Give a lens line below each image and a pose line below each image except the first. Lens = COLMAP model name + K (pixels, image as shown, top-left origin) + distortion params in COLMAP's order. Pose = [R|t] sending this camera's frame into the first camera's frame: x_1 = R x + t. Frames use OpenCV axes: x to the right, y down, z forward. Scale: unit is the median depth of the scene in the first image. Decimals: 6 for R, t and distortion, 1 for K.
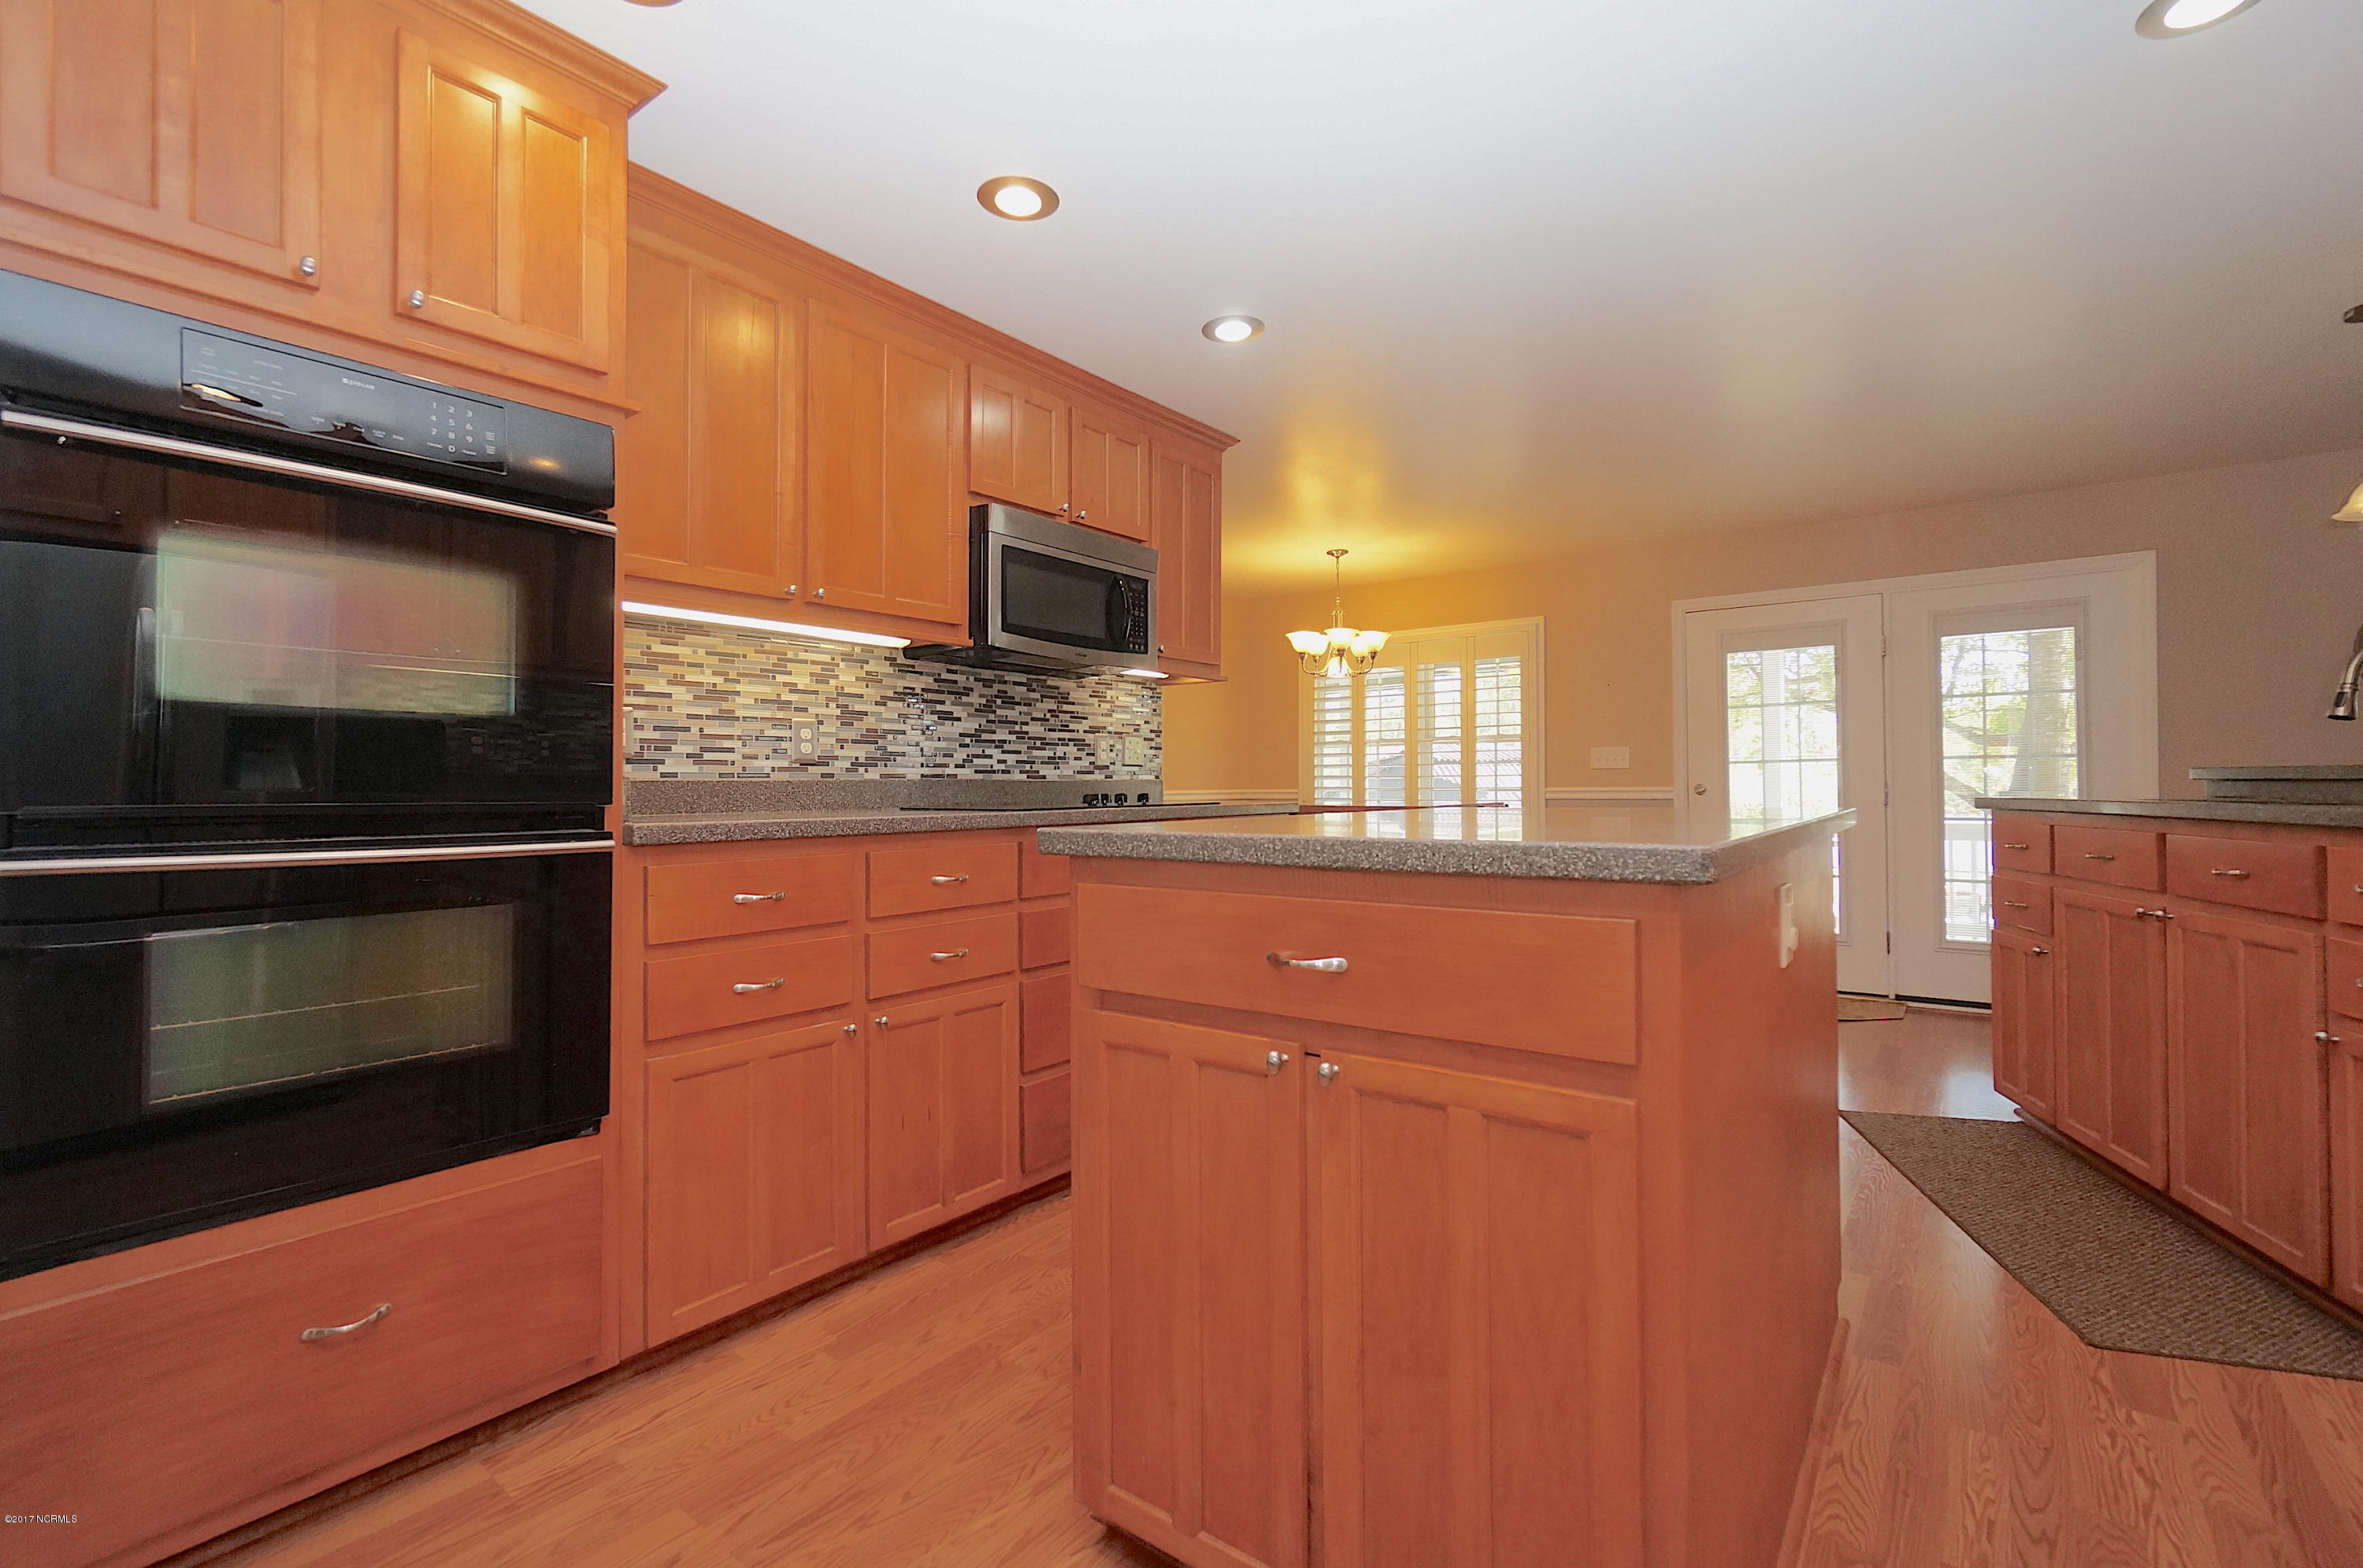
lens RADIAL K [[1035.3, 0, 1189.1], [0, 1035.3, 784.2], [0, 0, 1]] dist [-0.002949, 0.000219]
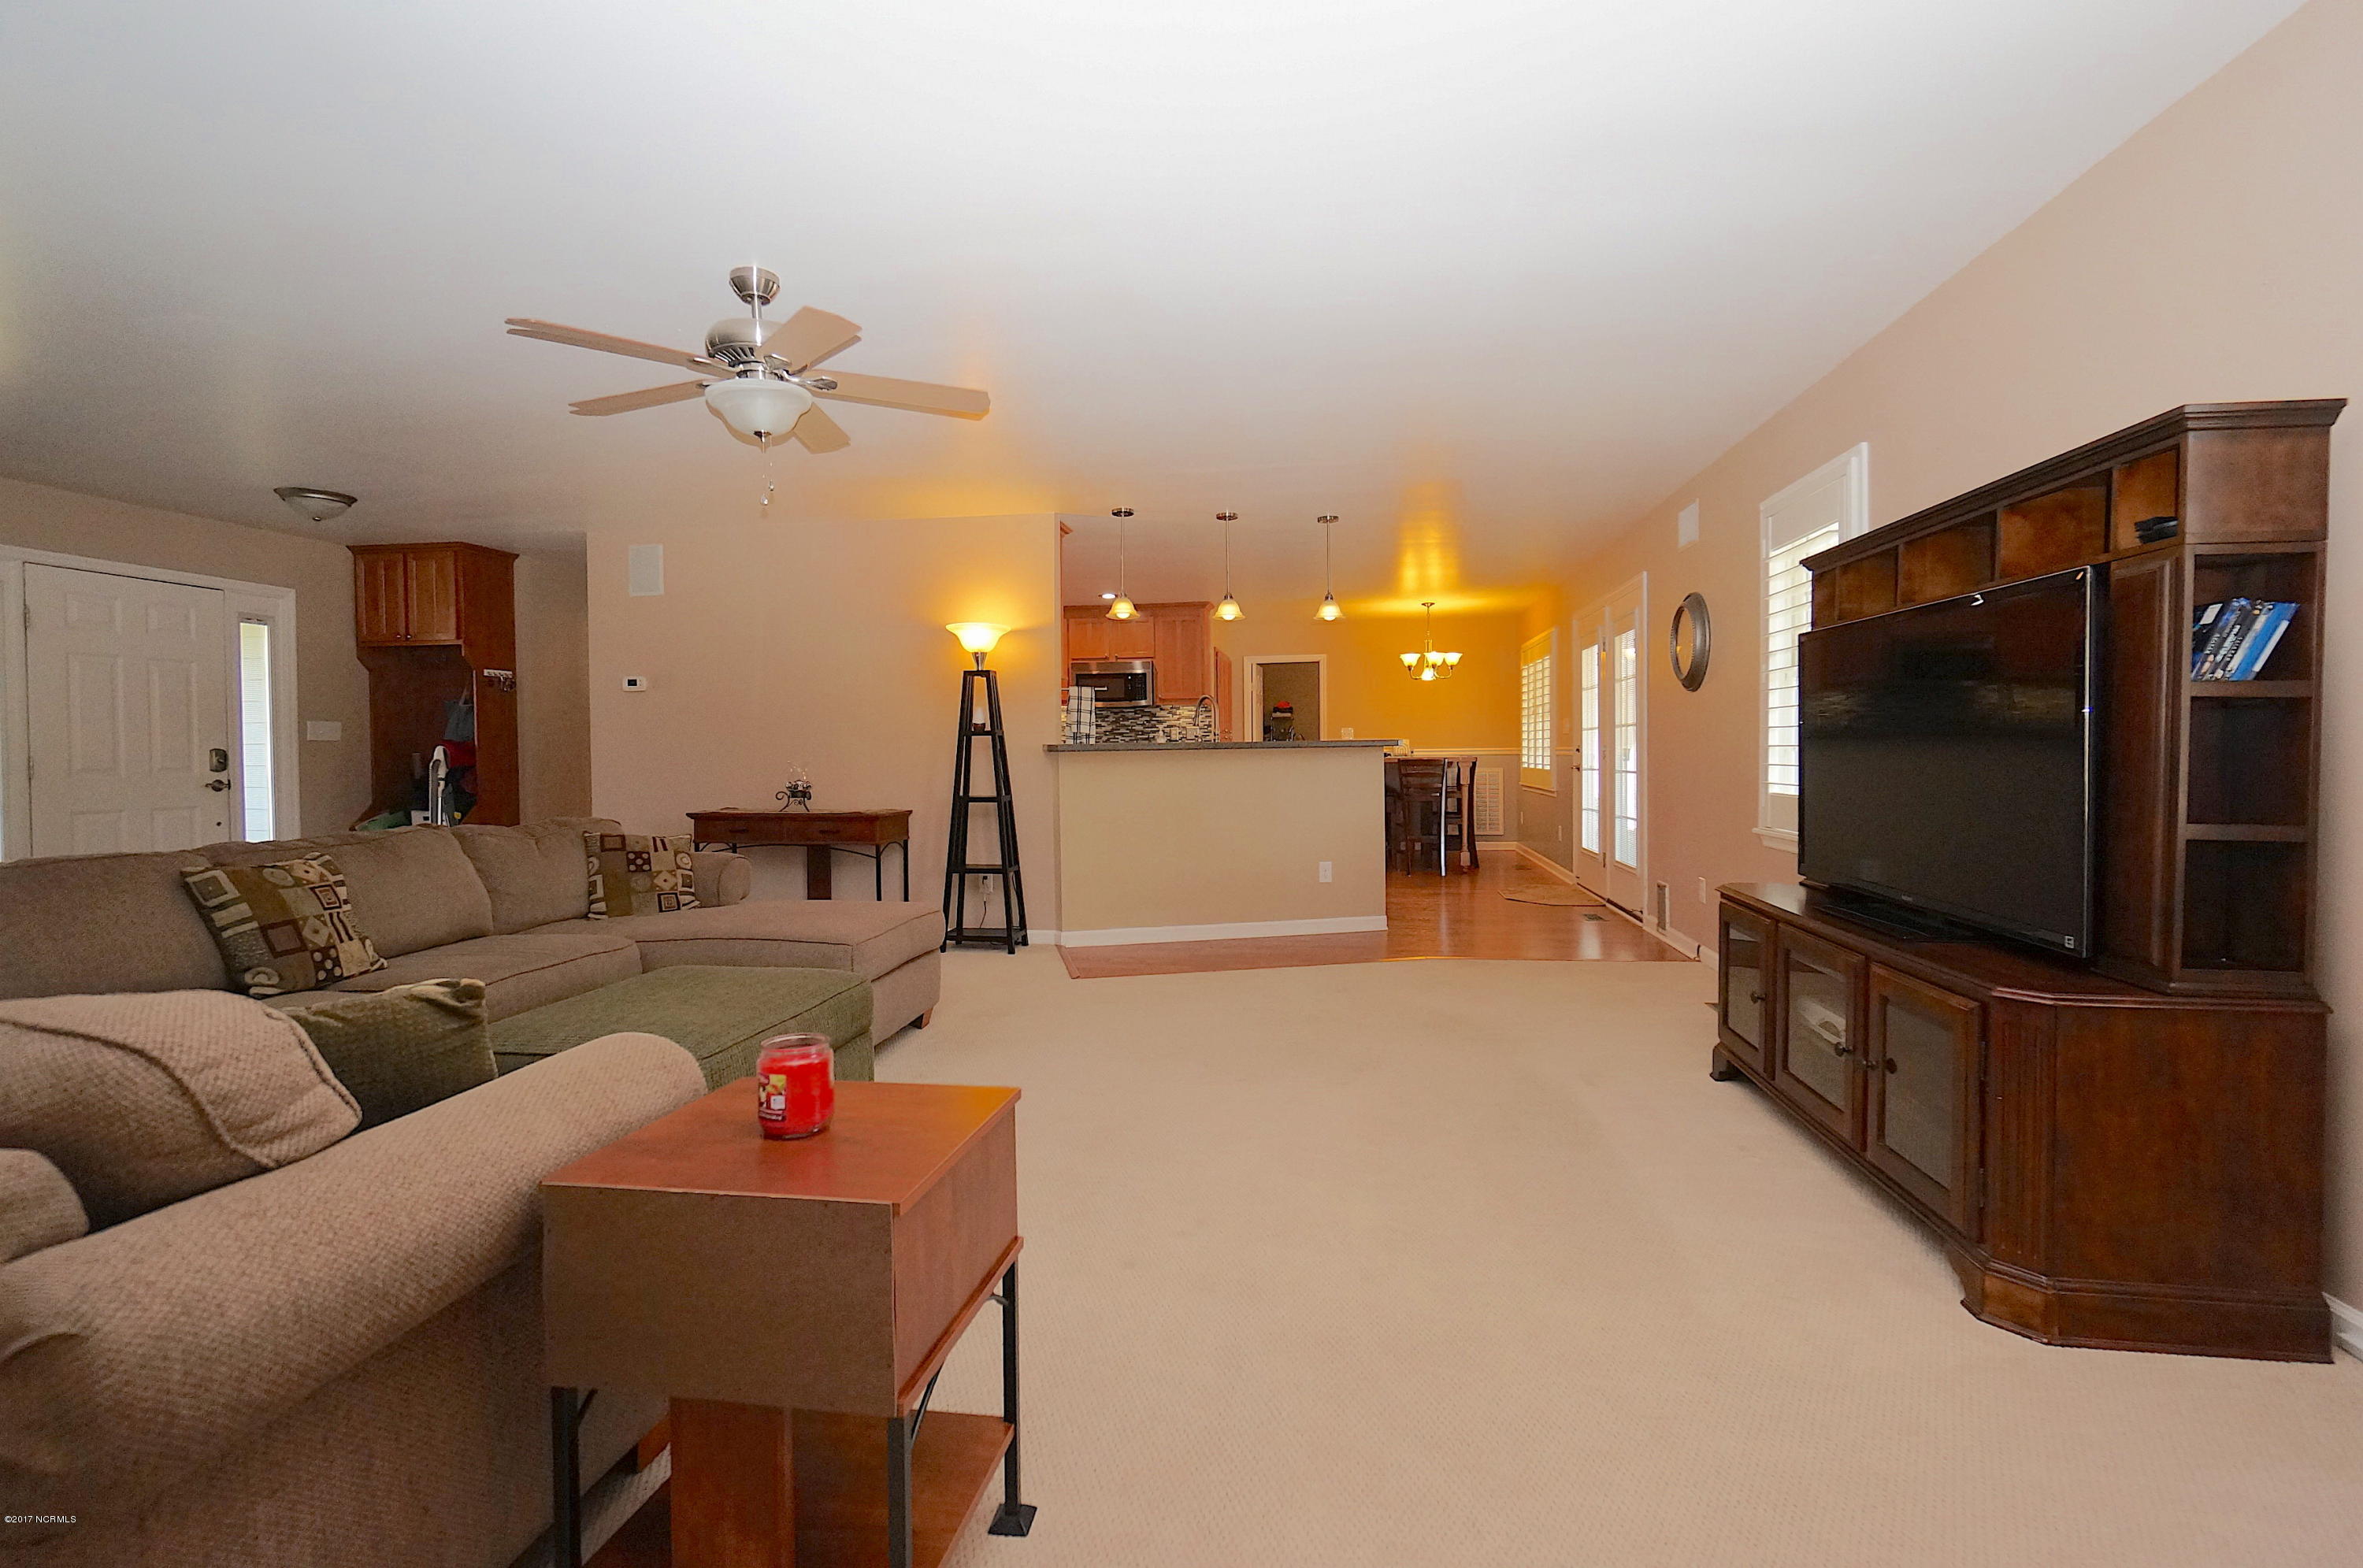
lens RADIAL K [[1035.3, 0, 1188.7], [0, 1035.3, 780.8], [0, 0, 1]] dist [-0.002949, 0.000219]
pose [[0.475475, 0.026329, -0.879335, 1.590222], [0.007790, 0.999387, 0.034136, -0.004777], [0.879695, -0.023081, 0.474978, -0.119568]]
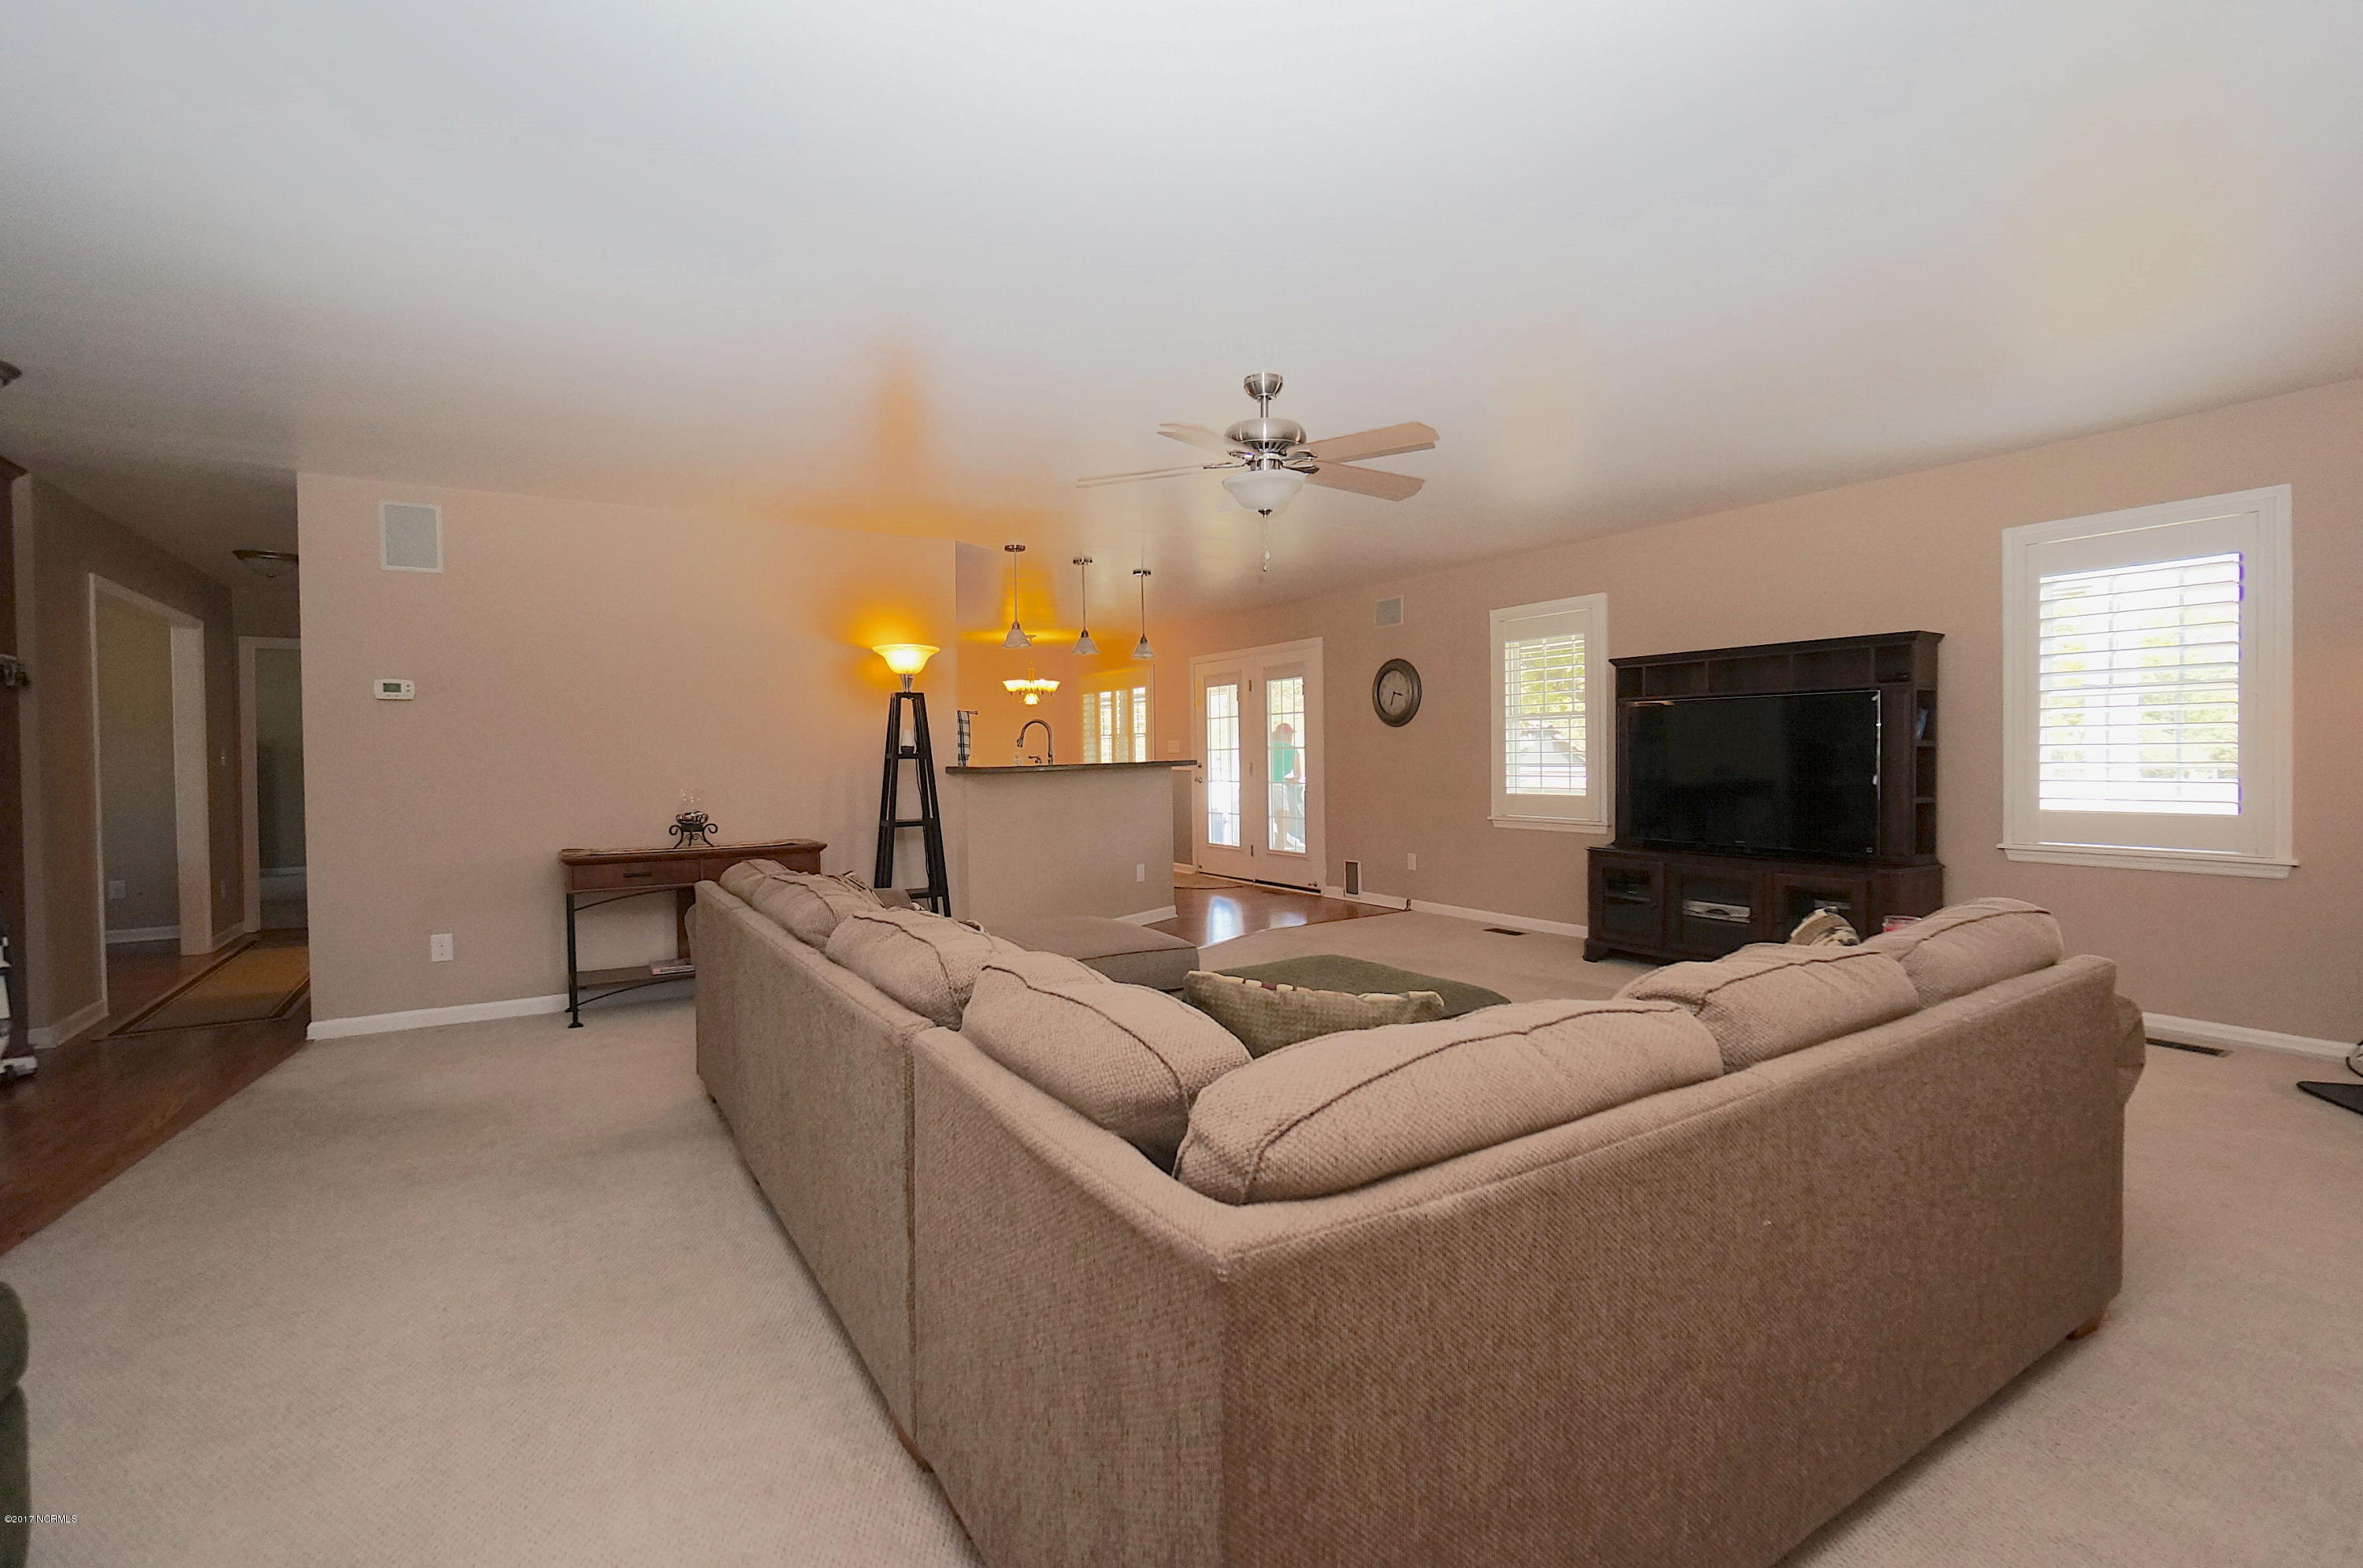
lens RADIAL K [[1035.3, 0, 1196.4], [0, 1035.3, 774.7], [0, 0, 1]] dist [-0.002949, 0.000219]
pose [[0.936065, -0.001429, -0.351824, 1.186044], [0.010073, 0.999691, 0.022740, -0.021369], [0.351683, -0.024830, 0.935790, -0.691700]]
